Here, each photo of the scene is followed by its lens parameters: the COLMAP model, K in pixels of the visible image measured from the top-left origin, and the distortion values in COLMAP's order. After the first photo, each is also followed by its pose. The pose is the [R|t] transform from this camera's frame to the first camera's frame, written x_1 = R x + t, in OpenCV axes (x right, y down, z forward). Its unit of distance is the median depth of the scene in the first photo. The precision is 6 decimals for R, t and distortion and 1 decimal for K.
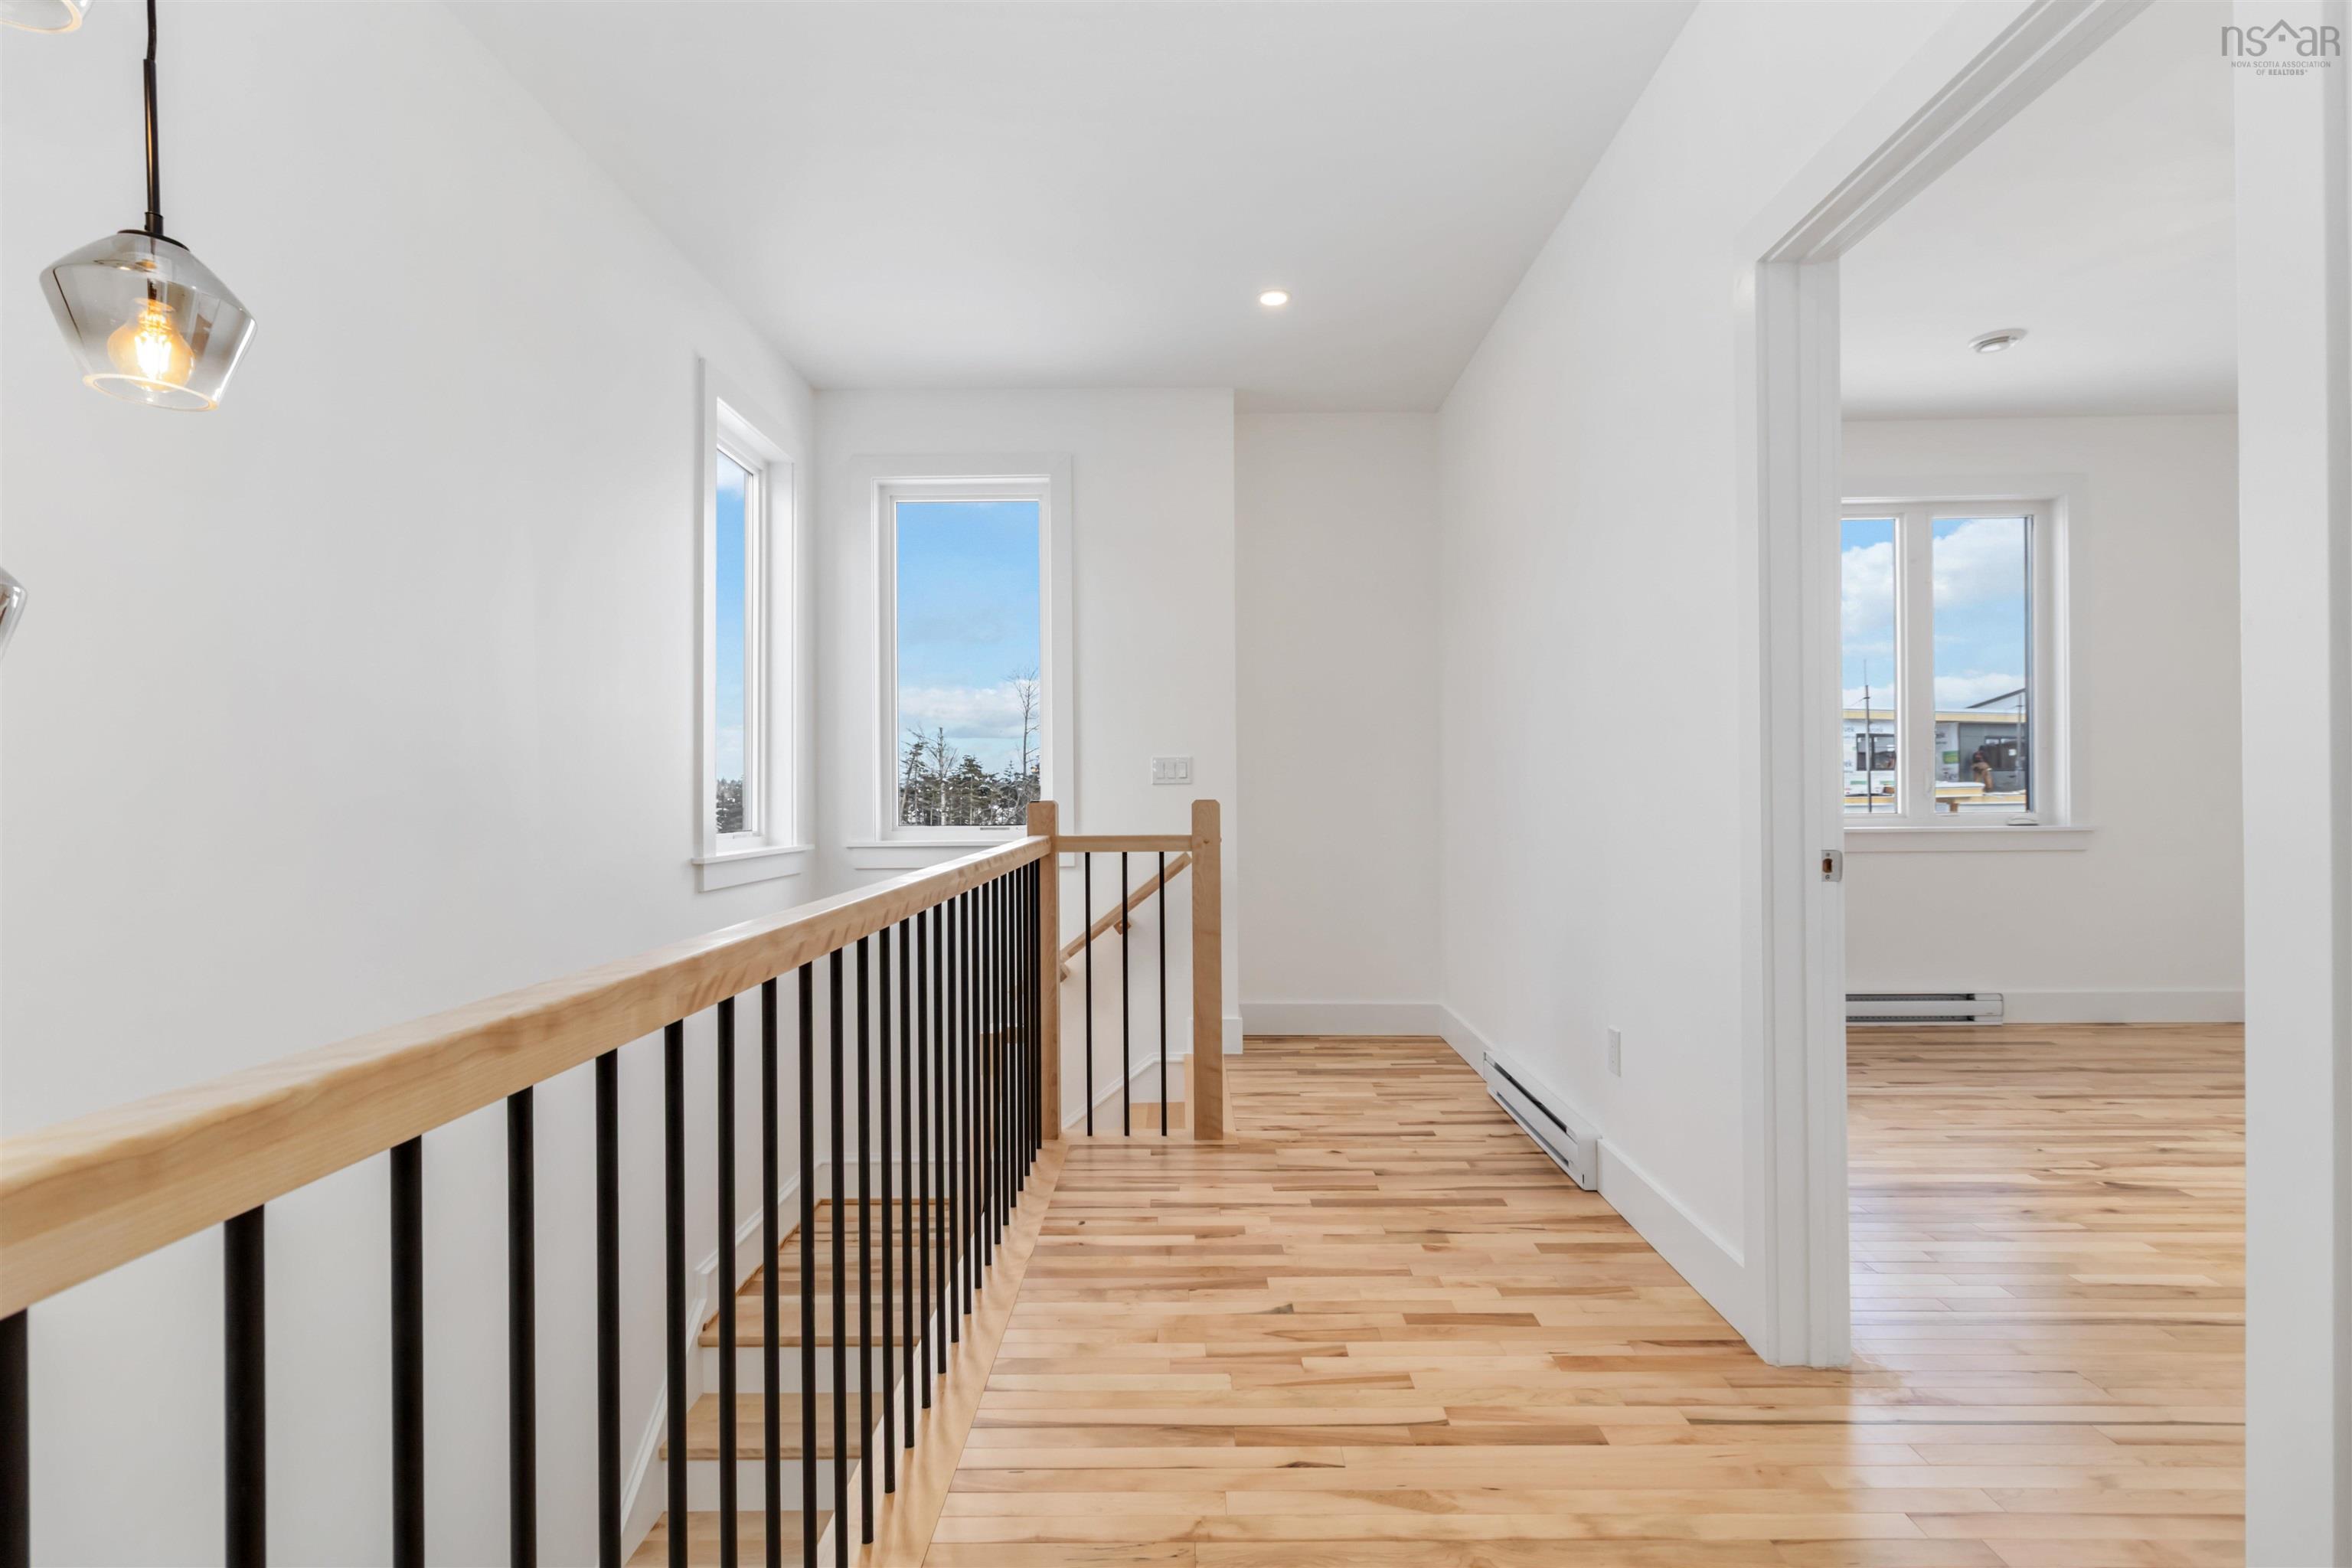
lens RADIAL K [[1102.8, 0, 1173.4], [0, 1102.8, 771.2], [0, 0, 1]] dist [0.000769, -0.000662]
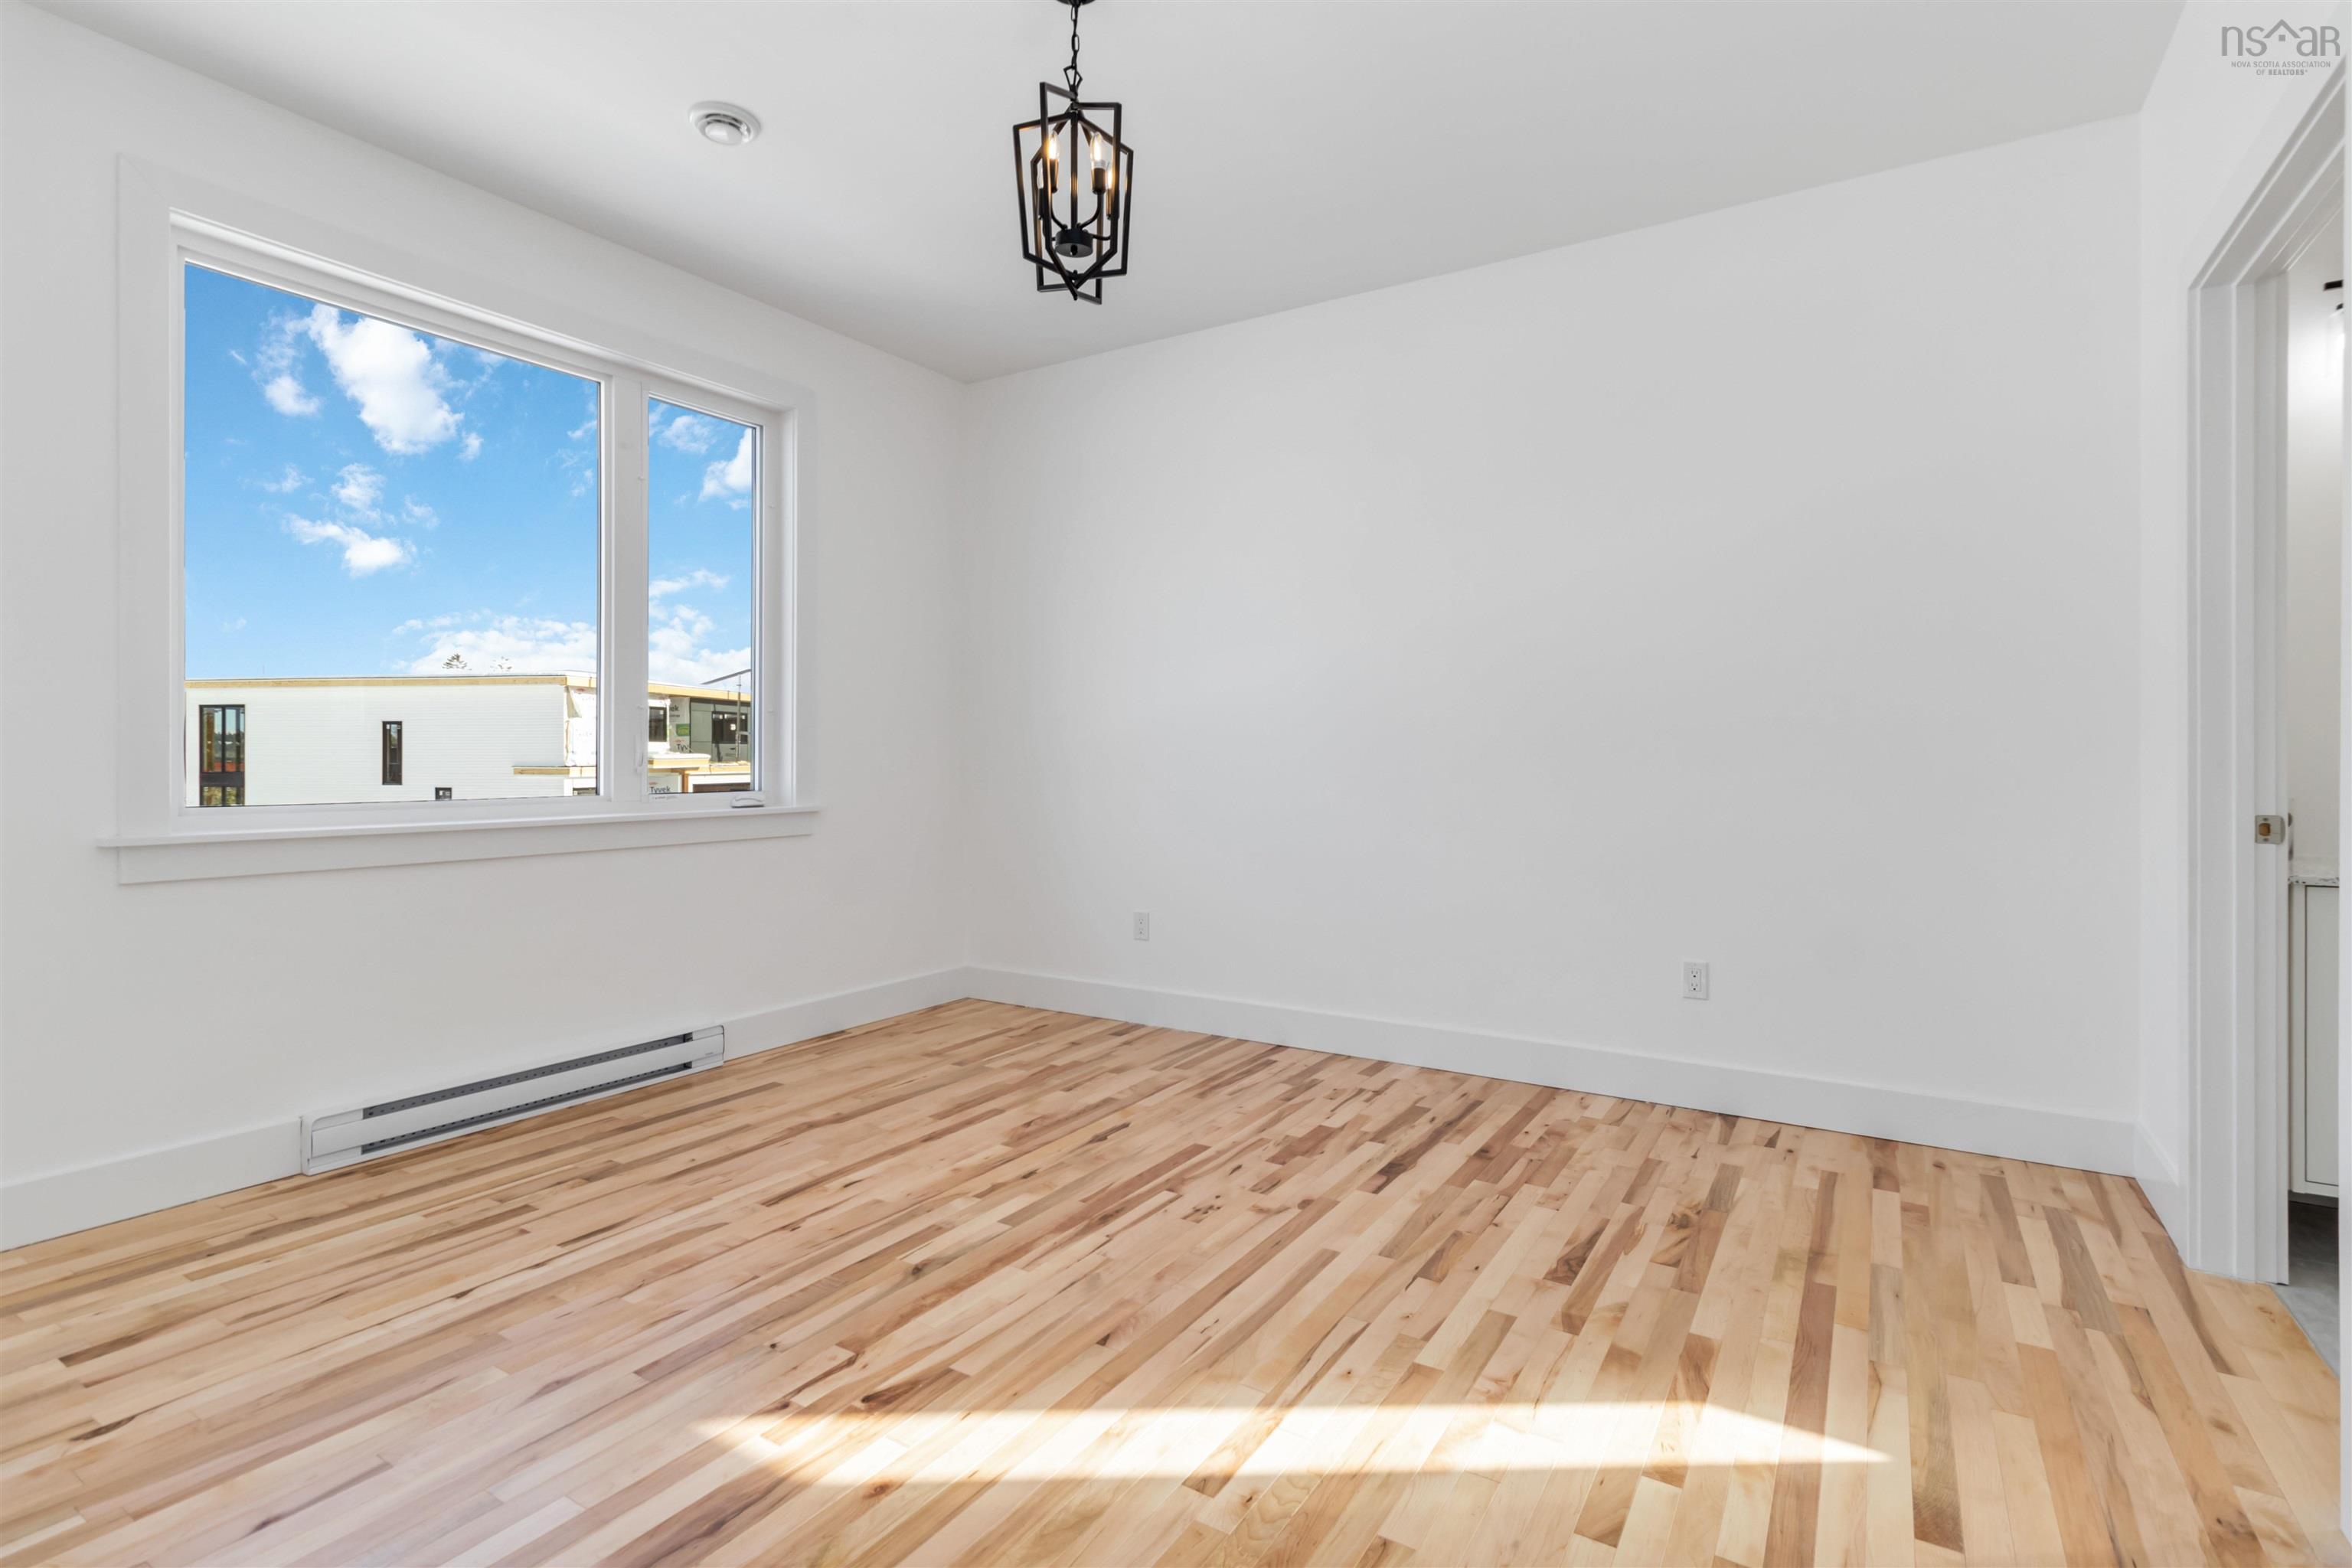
lens RADIAL K [[1114.6, 0, 1183.8], [0, 1114.6, 788.3], [0, 0, 1]] dist [0.001747, -0.000247]
pose [[0.510685, -0.013096, 0.859668, 0.418093], [-0.024119, 0.999272, 0.029550, 0.007017], [-0.859430, -0.035825, 0.509997, 0.559936]]
